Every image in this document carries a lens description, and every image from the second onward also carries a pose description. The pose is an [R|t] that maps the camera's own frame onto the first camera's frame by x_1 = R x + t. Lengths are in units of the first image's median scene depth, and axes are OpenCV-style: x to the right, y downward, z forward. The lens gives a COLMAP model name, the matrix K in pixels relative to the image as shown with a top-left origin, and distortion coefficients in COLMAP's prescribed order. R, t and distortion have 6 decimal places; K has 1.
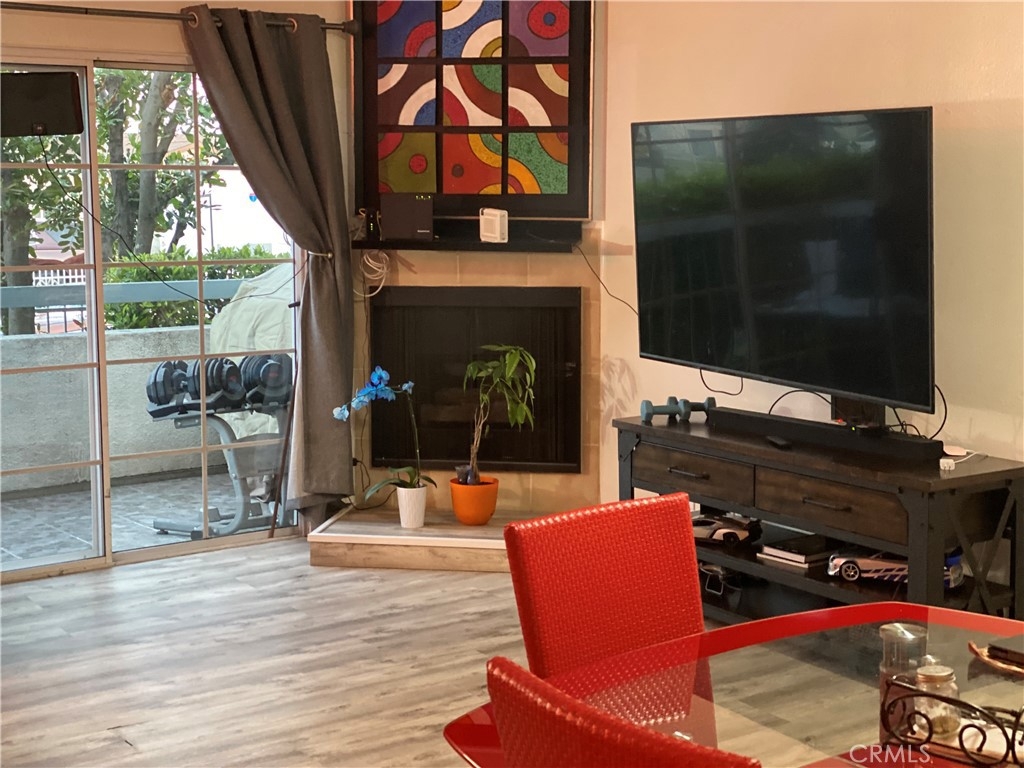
lens RADIAL K [[1555.2, 0, 511.8], [0, 1555.2, 342.2], [0, 0, 1]] dist [0.172346, -0.375084]
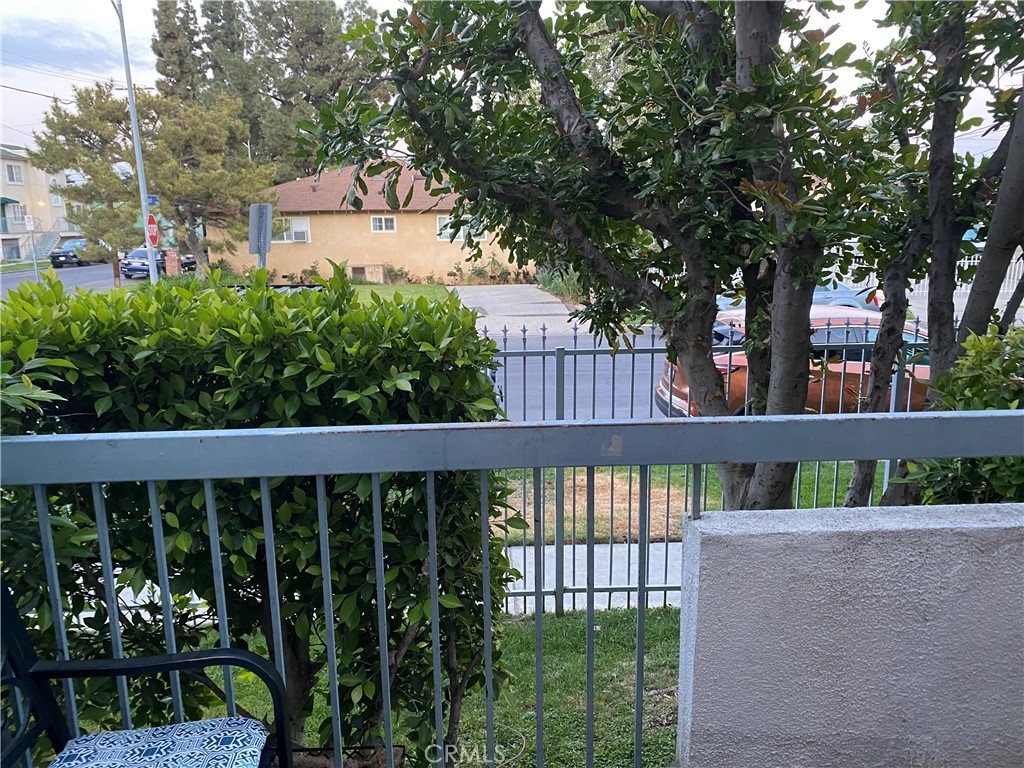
lens RADIAL K [[775.3, 0, 512.0], [0, 775.3, 384.0], [0, 0, 1]] dist [0.051737, -0.070852]
pose [[0.851420, 0.104995, -0.513868, -0.252479], [-0.040890, 0.990064, 0.134542, -0.065402], [0.522889, -0.093539, 0.847253, 0.688609]]
